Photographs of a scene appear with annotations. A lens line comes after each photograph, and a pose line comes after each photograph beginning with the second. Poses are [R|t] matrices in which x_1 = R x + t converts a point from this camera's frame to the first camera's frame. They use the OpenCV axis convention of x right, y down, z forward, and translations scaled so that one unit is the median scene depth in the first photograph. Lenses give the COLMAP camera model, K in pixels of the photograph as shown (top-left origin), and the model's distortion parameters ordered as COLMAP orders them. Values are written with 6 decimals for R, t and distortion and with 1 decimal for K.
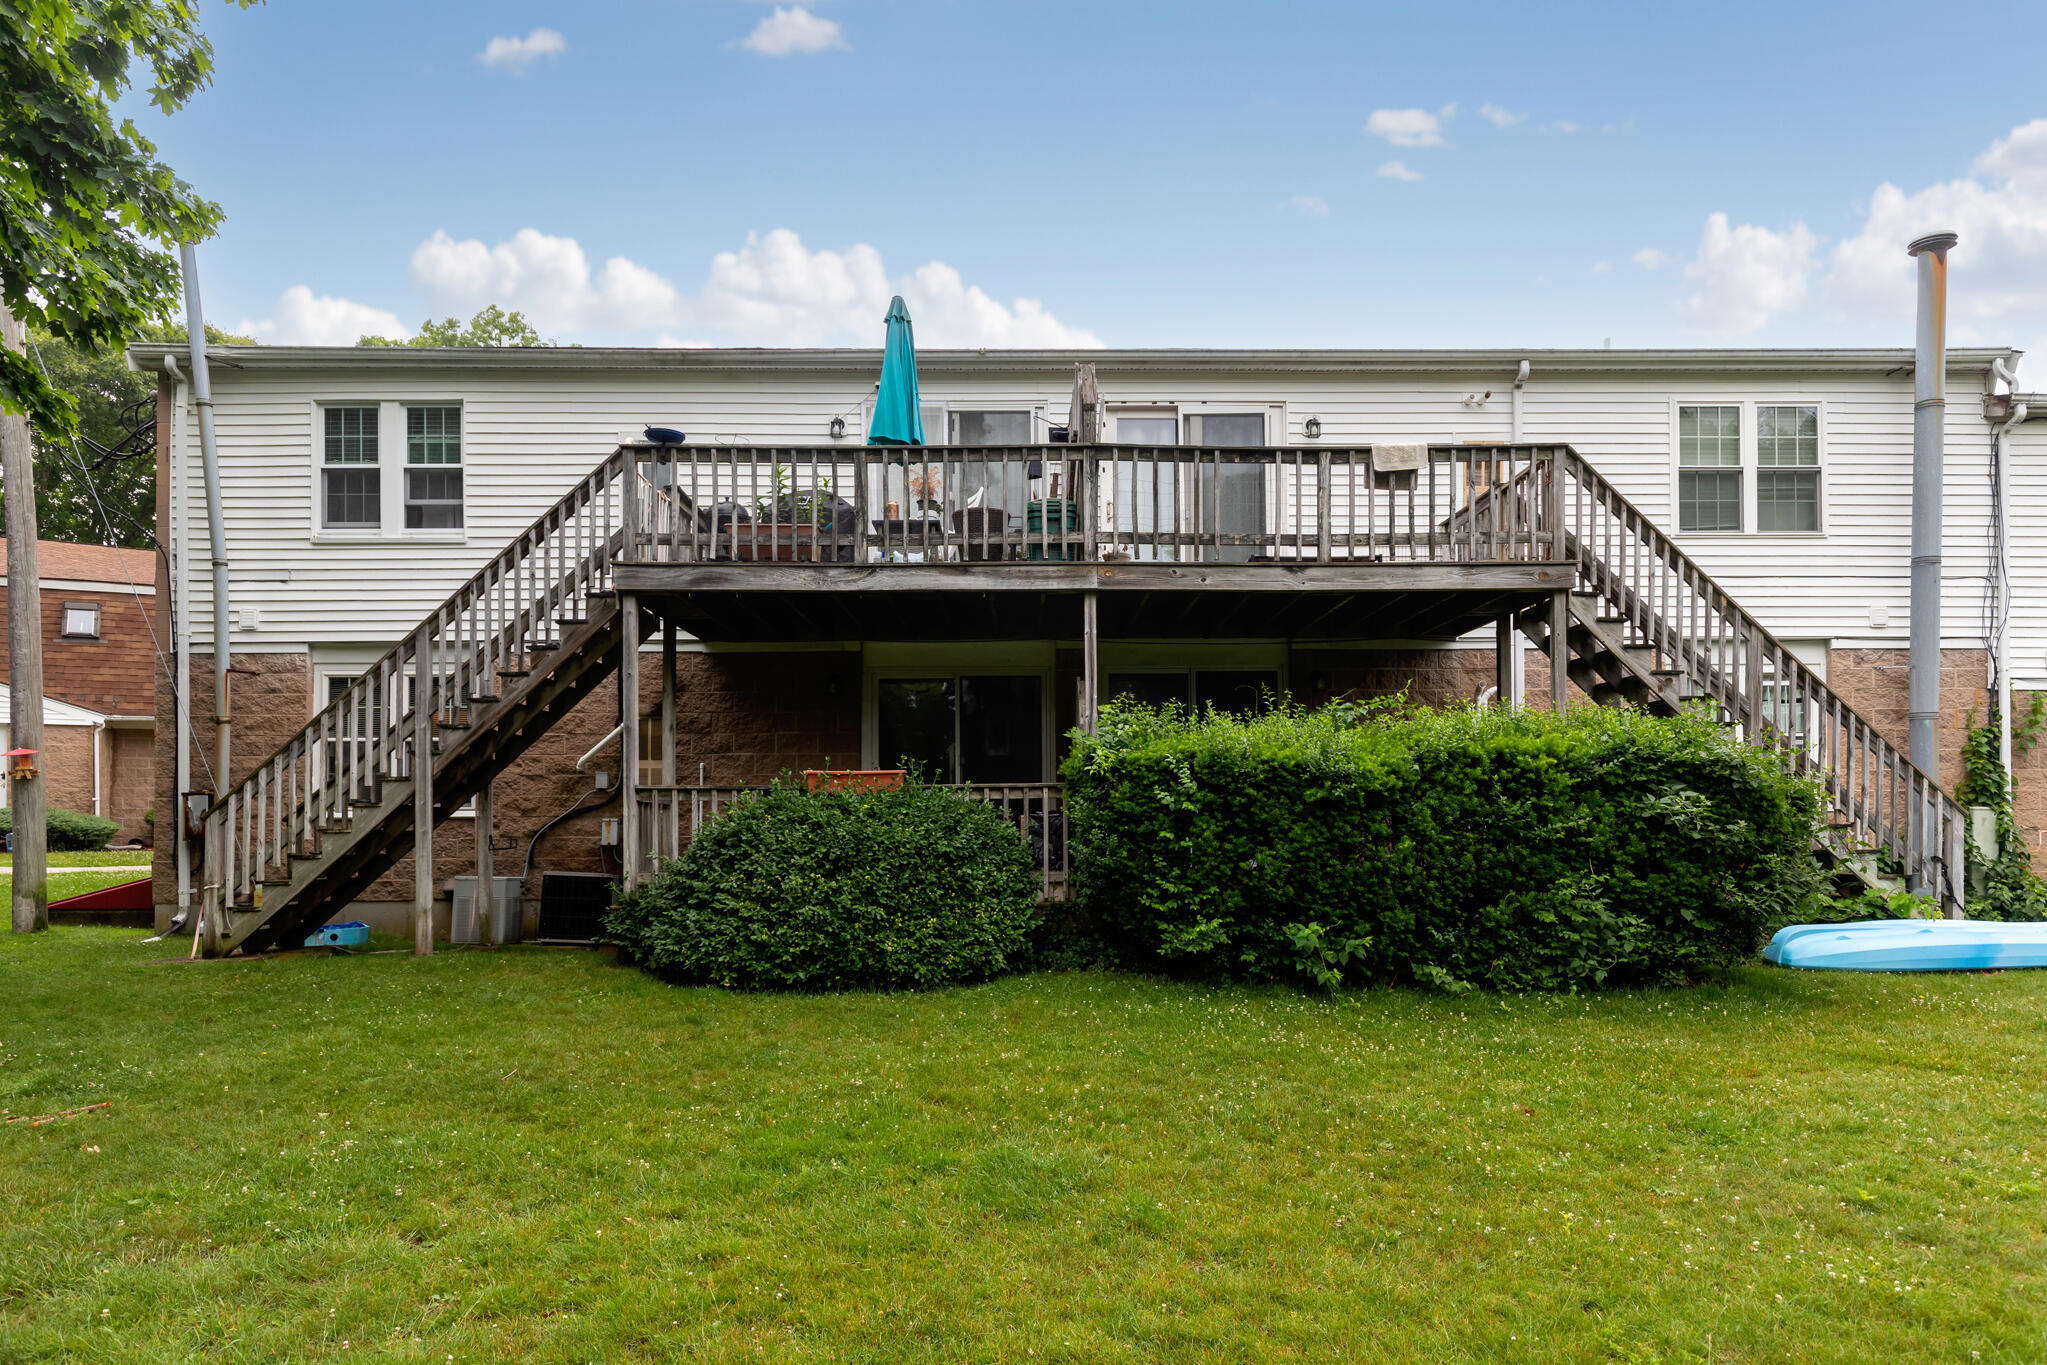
lens RADIAL K [[1155.7, 0, 1023.3], [0, 1155.7, 749.2], [0, 0, 1]] dist [0.003553, 0.000111]
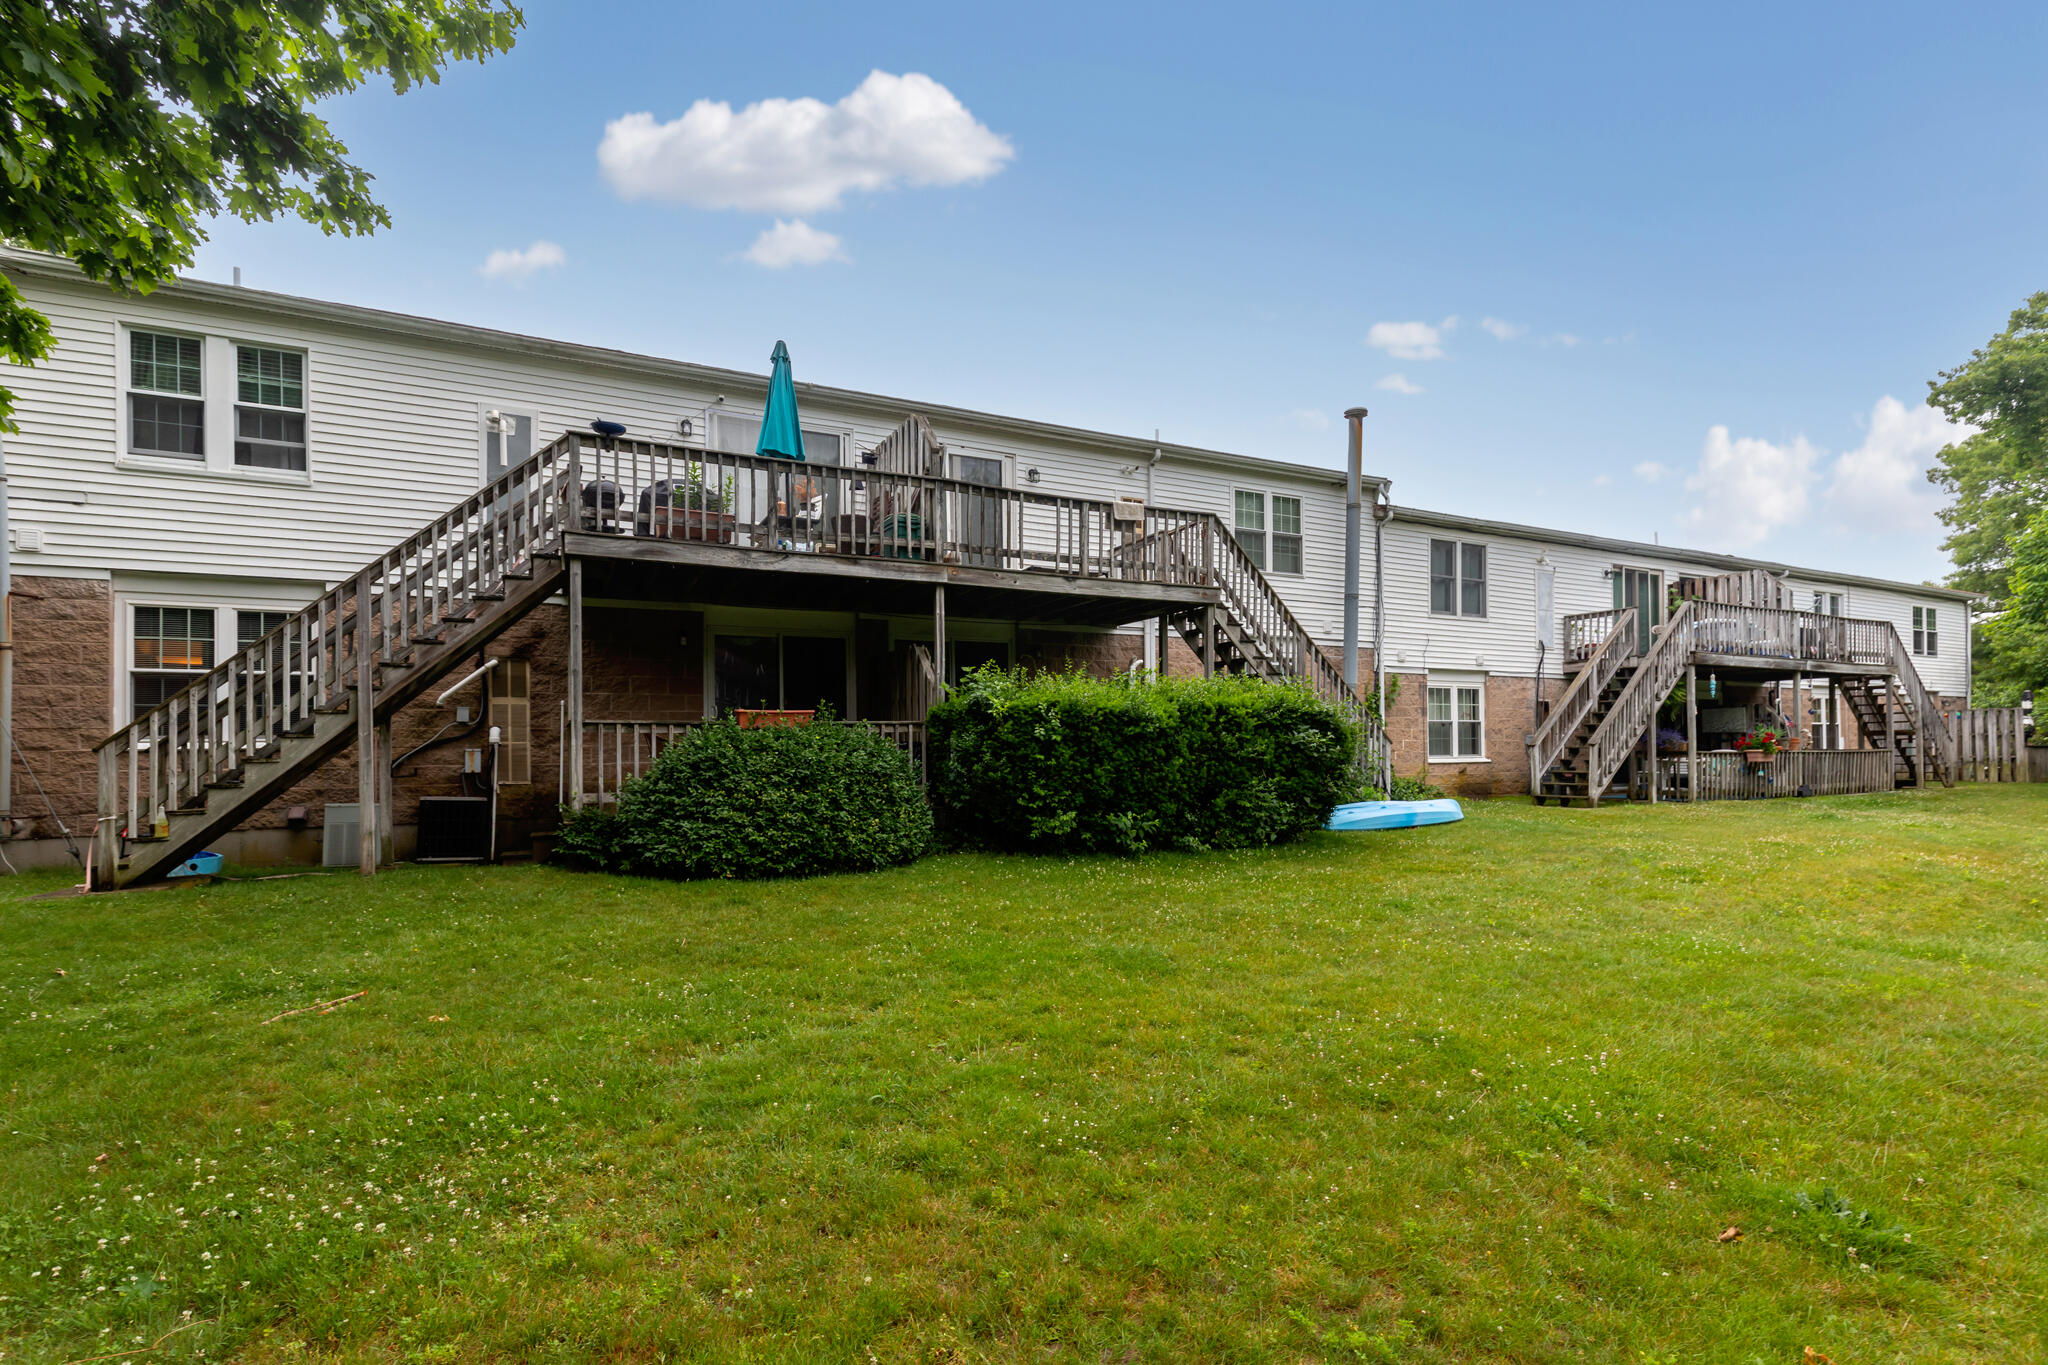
lens RADIAL K [[935.5, 0, 1055.4], [0, 935.5, 689.8], [0, 0, 1]] dist [0.003676, 0.000094]
pose [[0.895988, 0.023826, 0.443438, -0.308399], [-0.022186, 0.999714, -0.008887, -0.001850], [-0.443524, -0.001875, 0.896261, -0.073147]]
